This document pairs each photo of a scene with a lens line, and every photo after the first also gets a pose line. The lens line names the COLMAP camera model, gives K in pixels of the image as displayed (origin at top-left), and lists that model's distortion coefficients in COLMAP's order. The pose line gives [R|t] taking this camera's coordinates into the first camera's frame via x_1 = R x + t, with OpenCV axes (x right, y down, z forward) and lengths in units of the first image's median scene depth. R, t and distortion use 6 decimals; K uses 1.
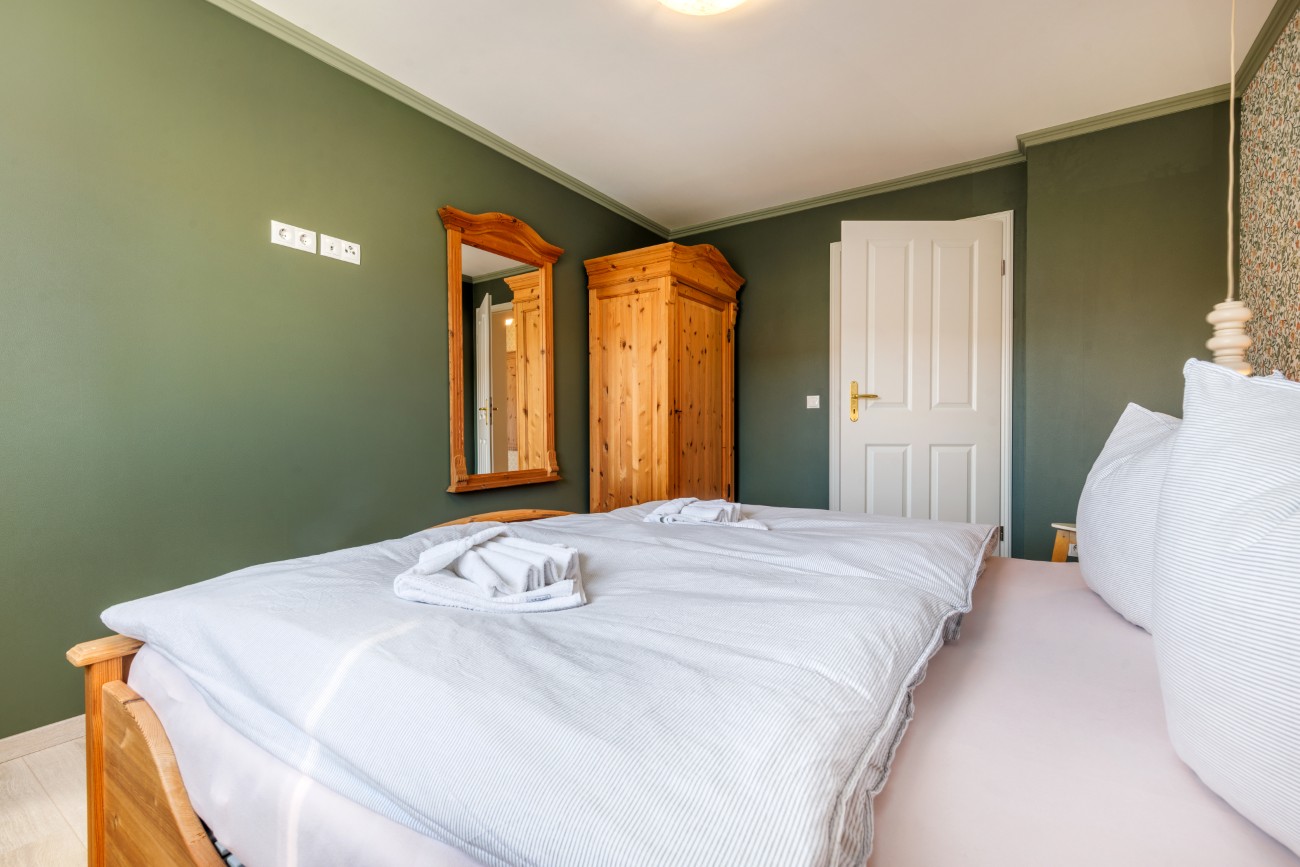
lens RADIAL K [[573.0, 0, 653.3], [0, 573.0, 430.3], [0, 0, 1]] dist [-0.000989, 0.000016]
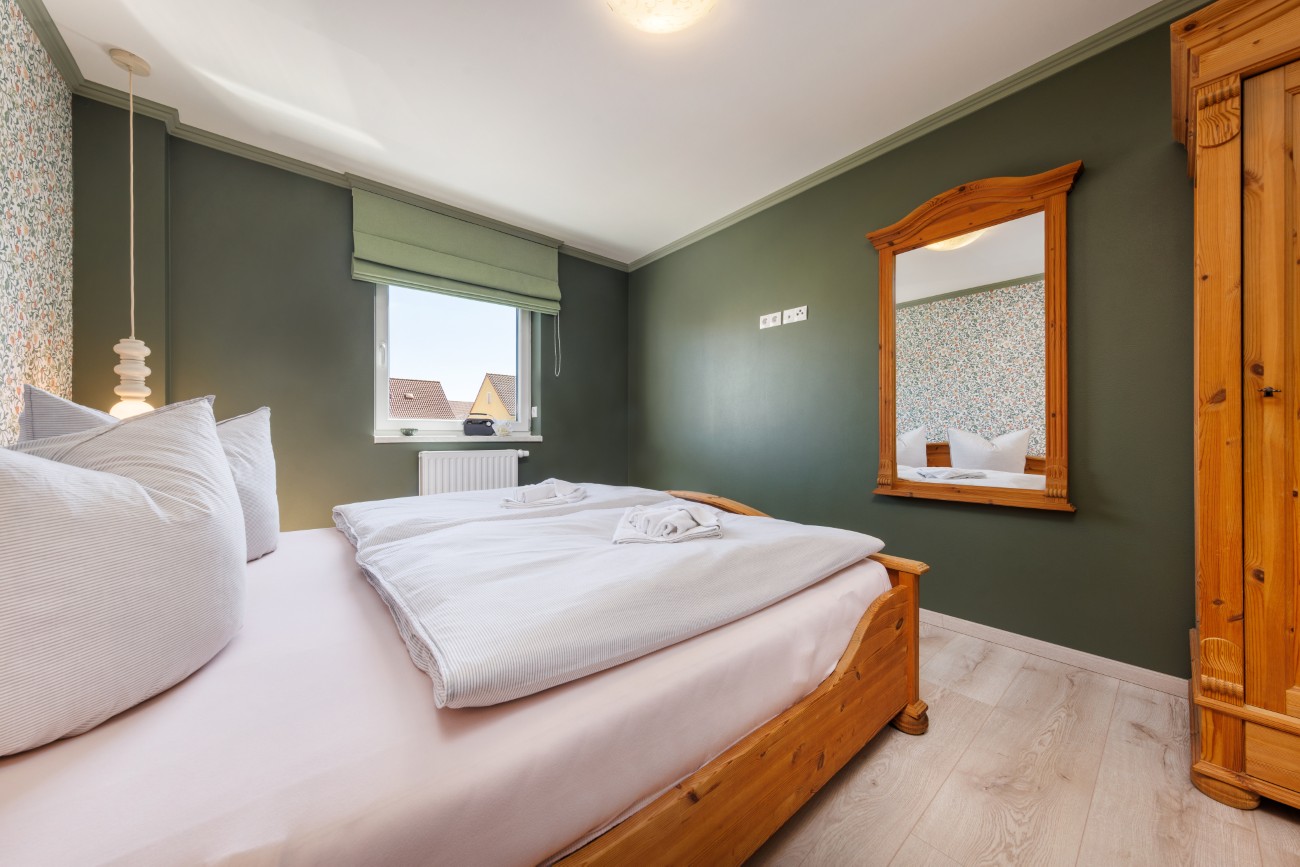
lens RADIAL K [[443.7, 0, 654.1], [0, 443.7, 439.5], [0, 0, 1]] dist [0.003276, -0.000156]
pose [[-0.275450, -0.002606, -0.961312, 0.656917], [-0.009094, 0.999959, -0.000105, 0.013510], [0.961273, 0.008713, -0.275462, 0.947453]]
